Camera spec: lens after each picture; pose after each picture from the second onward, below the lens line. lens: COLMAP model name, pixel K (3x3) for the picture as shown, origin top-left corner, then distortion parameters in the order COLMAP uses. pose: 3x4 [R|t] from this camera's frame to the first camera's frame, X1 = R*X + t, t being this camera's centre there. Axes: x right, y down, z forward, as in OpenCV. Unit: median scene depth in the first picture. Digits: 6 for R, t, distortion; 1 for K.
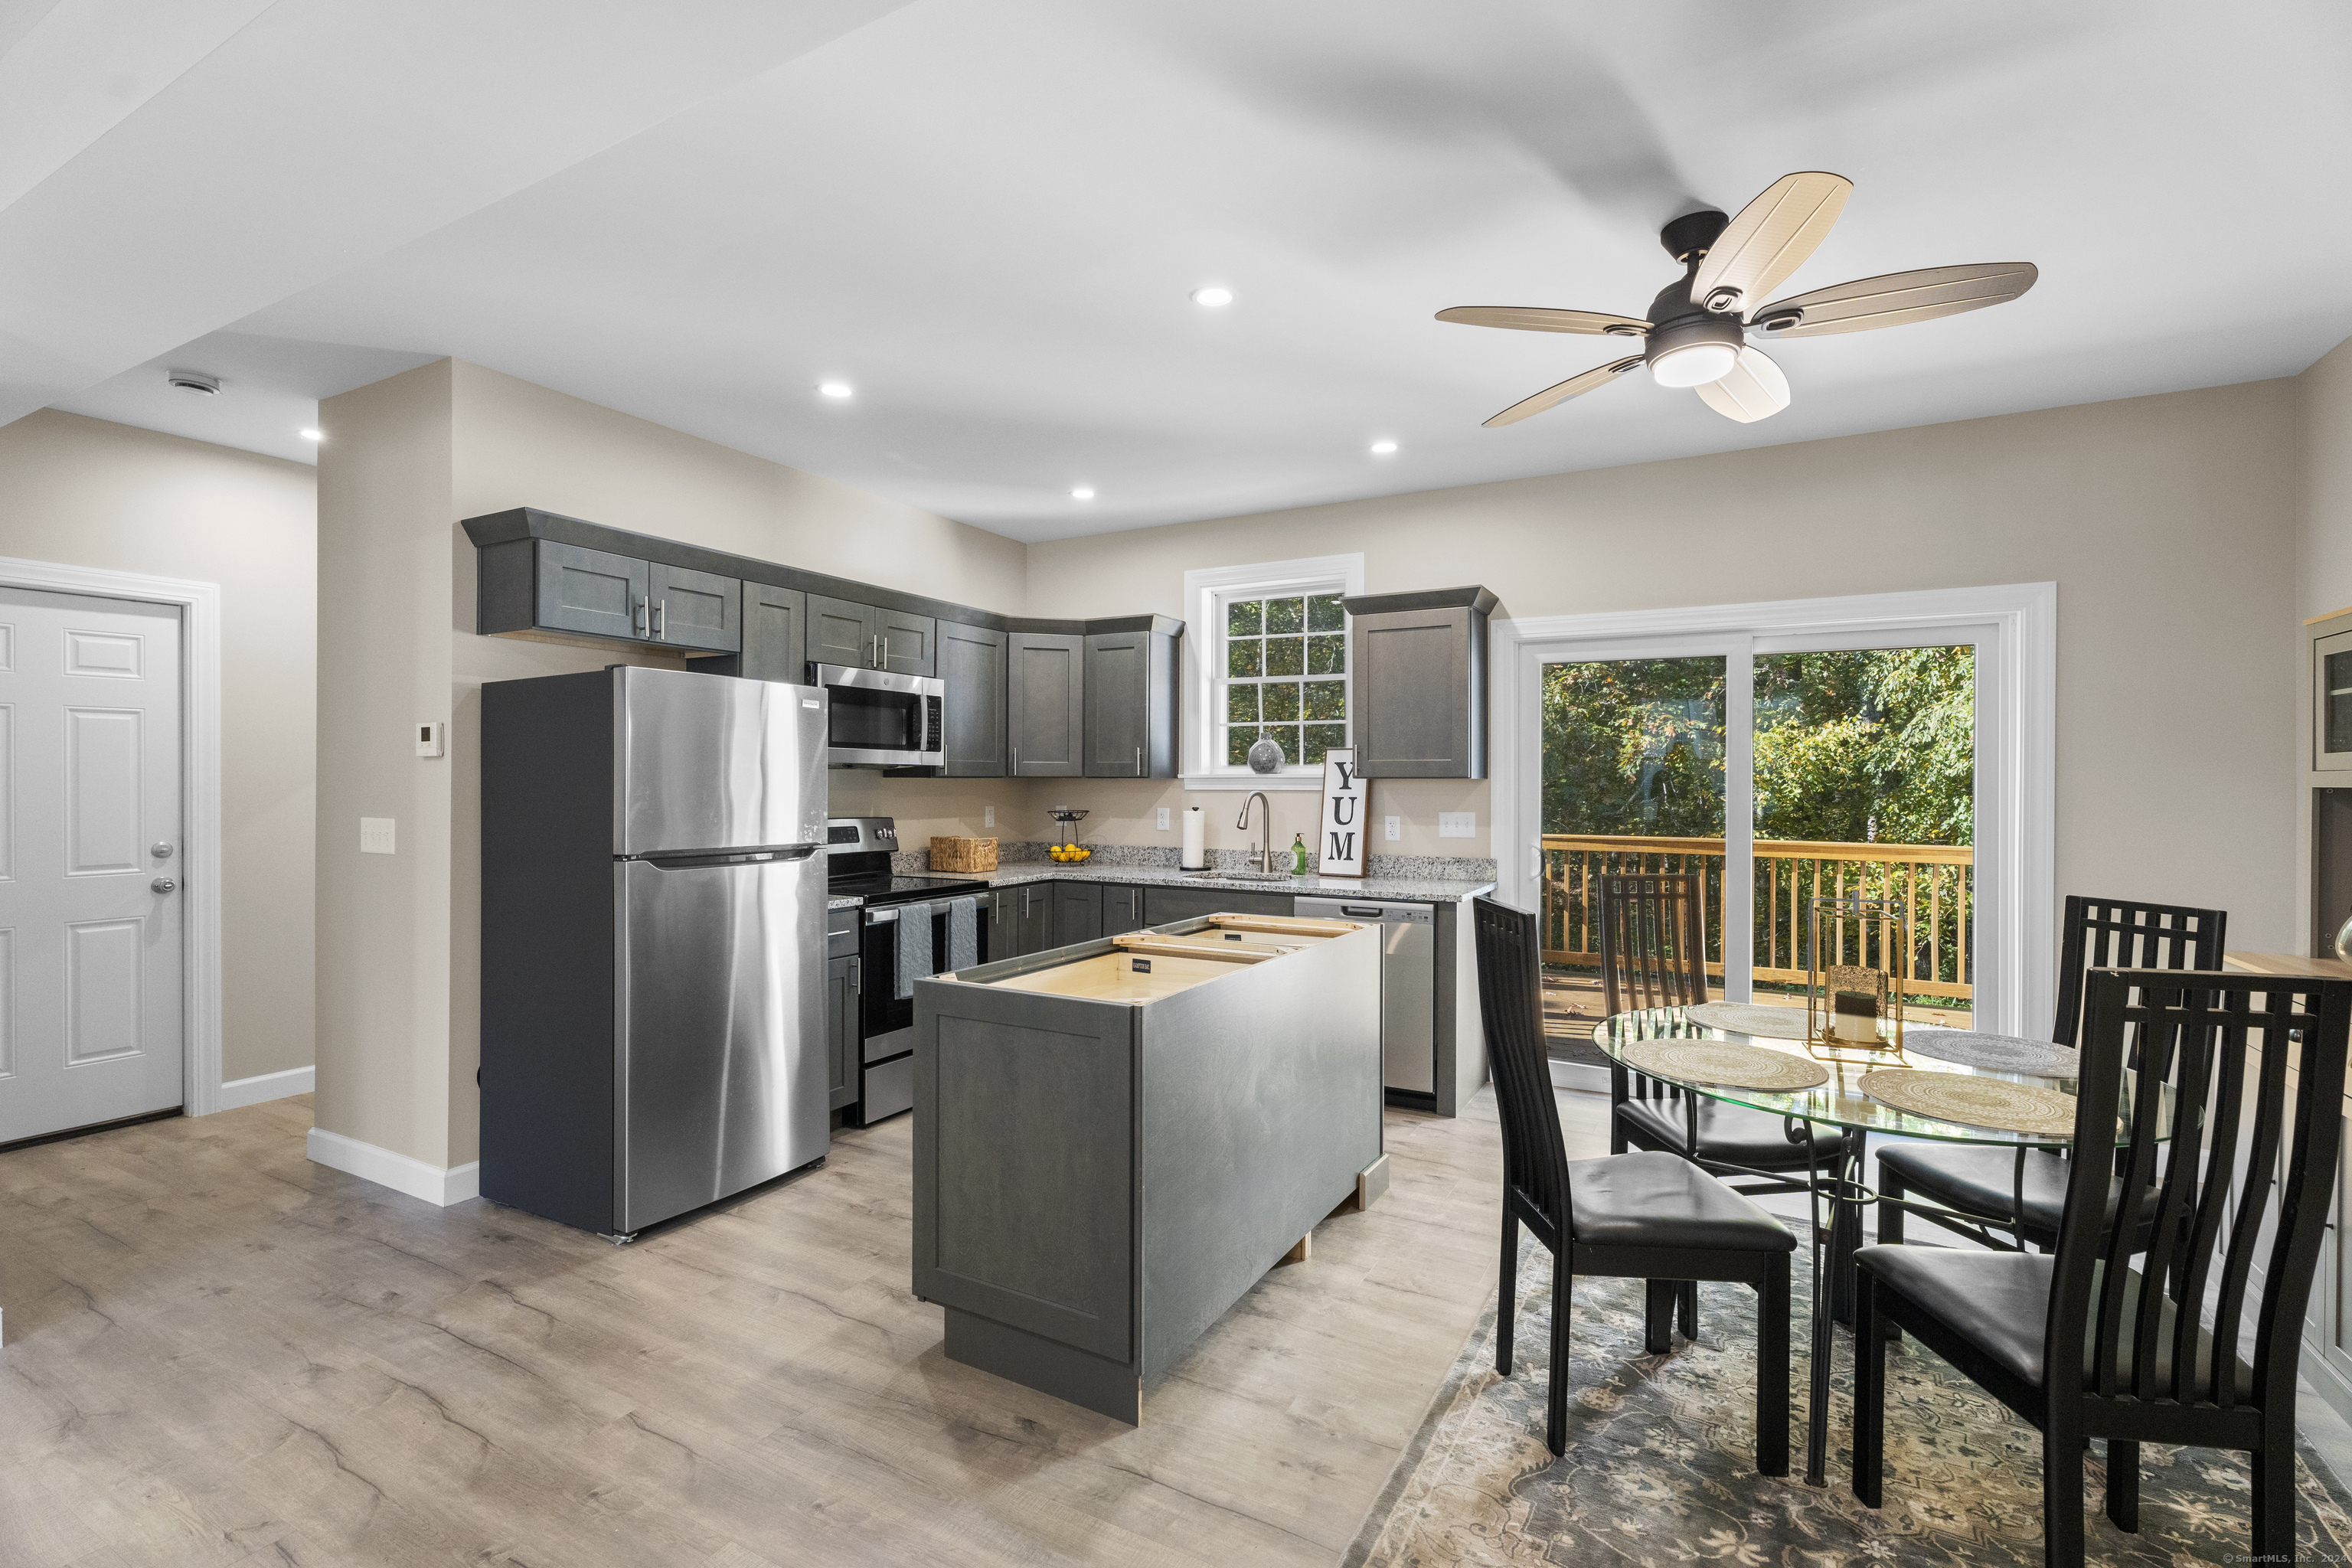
lens RADIAL K [[1044.7, 0, 1162.2], [0, 1044.7, 782.3], [0, 0, 1]] dist [-0.003068, 0.000028]
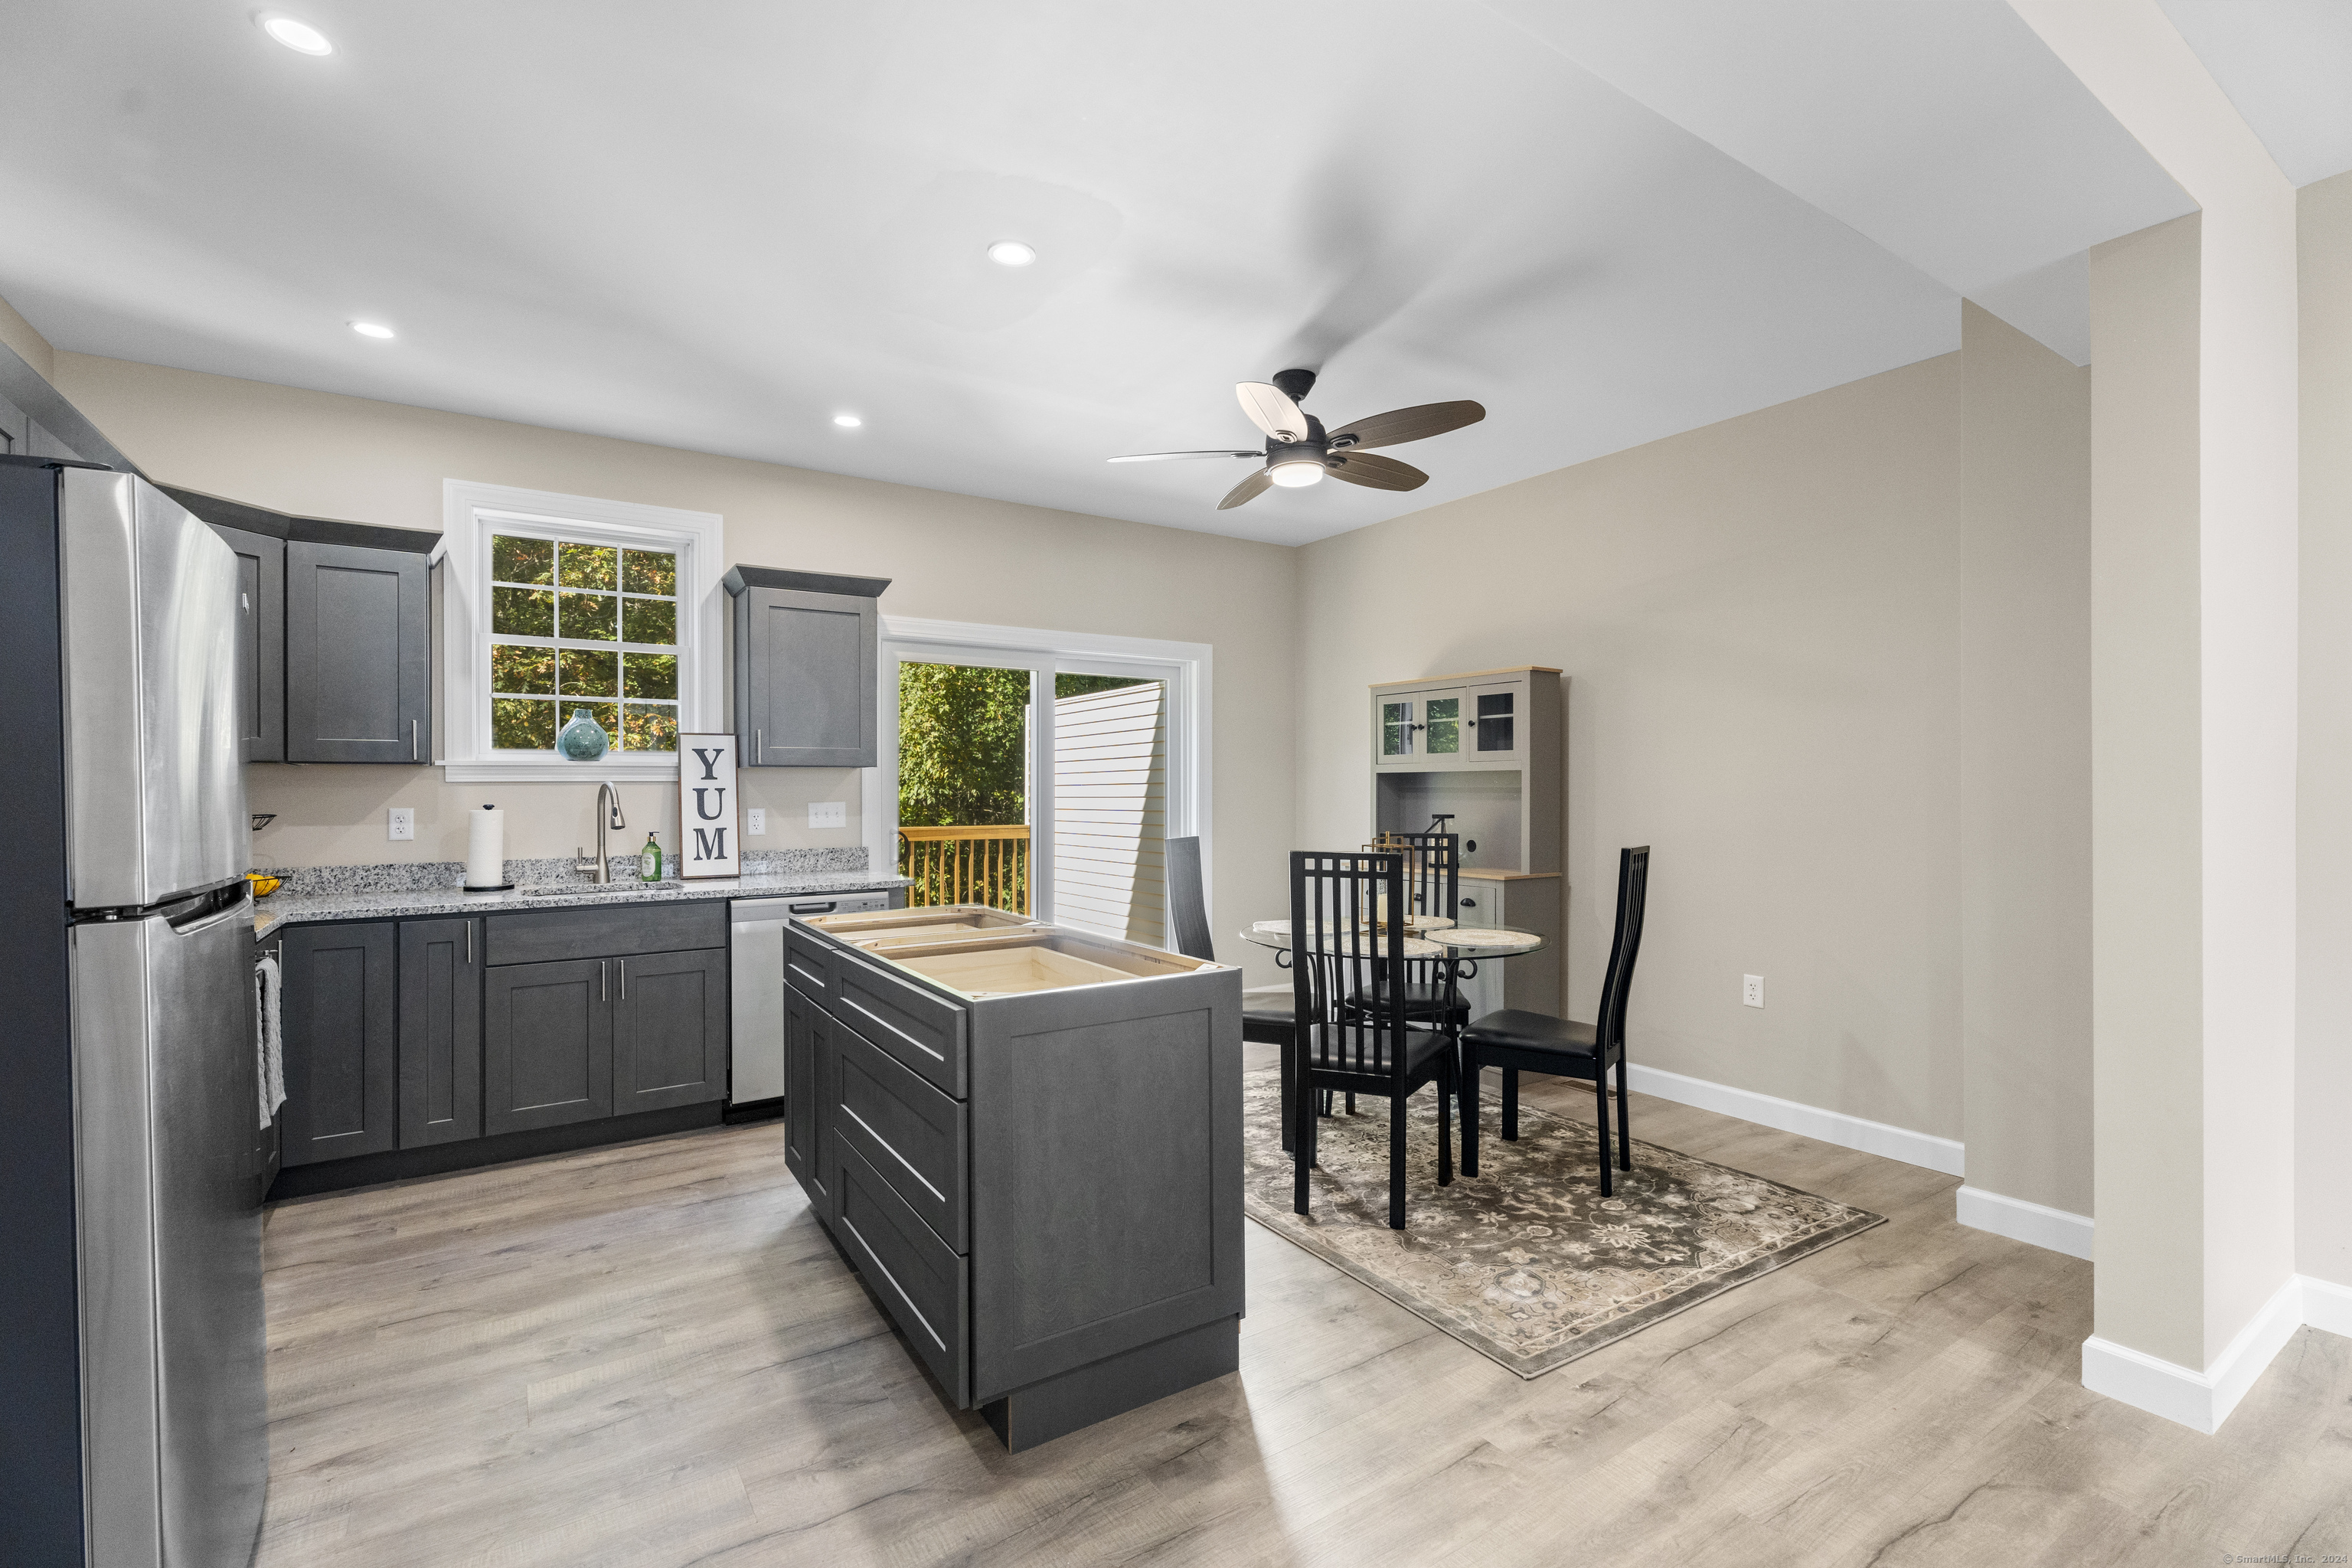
lens RADIAL K [[1044.7, 0, 1162.2], [0, 1044.7, 782.3], [0, 0, 1]] dist [-0.003068, 0.000028]
pose [[0.460524, -0.001444, 0.887646, -0.433072], [0.006373, 0.999978, -0.001680, 0.013043], [-0.887624, 0.006430, 0.460523, 0.255116]]
